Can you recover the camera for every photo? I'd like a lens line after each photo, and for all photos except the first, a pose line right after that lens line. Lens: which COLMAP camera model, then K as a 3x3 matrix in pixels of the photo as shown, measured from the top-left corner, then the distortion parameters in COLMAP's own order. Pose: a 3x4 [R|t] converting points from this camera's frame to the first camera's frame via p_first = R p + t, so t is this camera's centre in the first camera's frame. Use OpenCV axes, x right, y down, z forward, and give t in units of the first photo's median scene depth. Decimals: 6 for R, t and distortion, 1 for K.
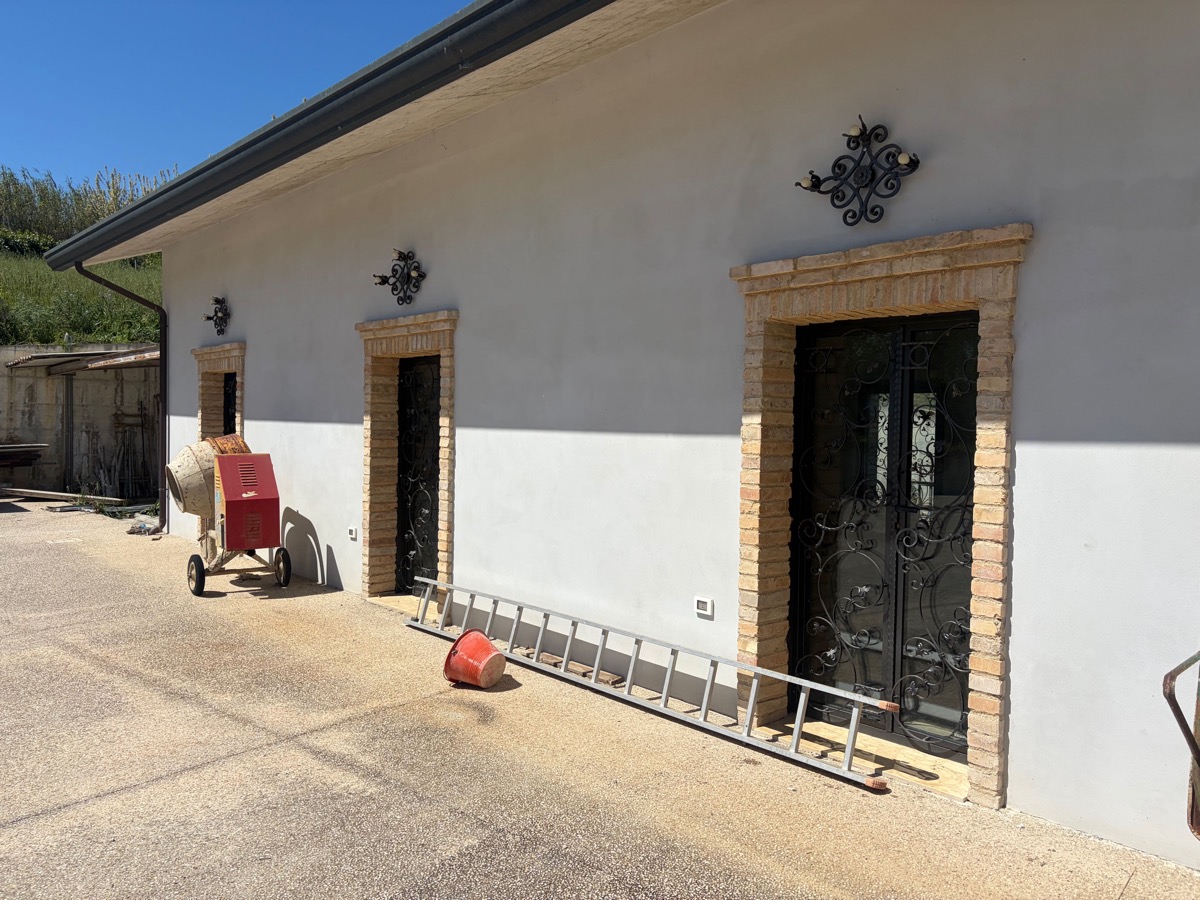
lens RADIAL K [[906.0, 0, 597.4], [0, 906.0, 448.8], [0, 0, 1]] dist [0.055851, -0.064393]
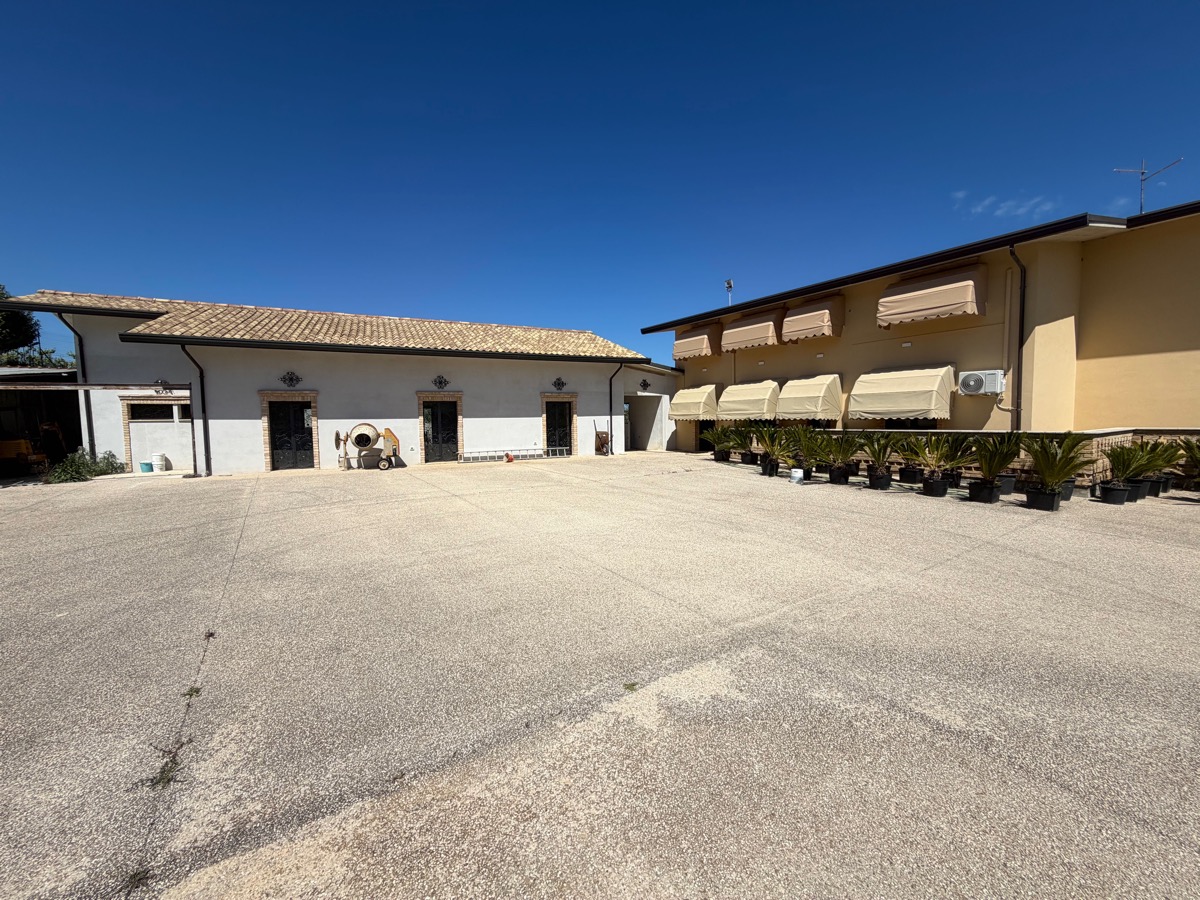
lens RADIAL K [[482.8, 0, 600.0], [0, 482.8, 450.0], [0, 0, 1]] dist [0.000180, 0.000022]
pose [[0.301365, -0.084349, 0.949771, -2.692689], [0.046275, 0.996200, 0.073789, -0.011028], [-0.952385, 0.021713, 0.304123, -0.463949]]
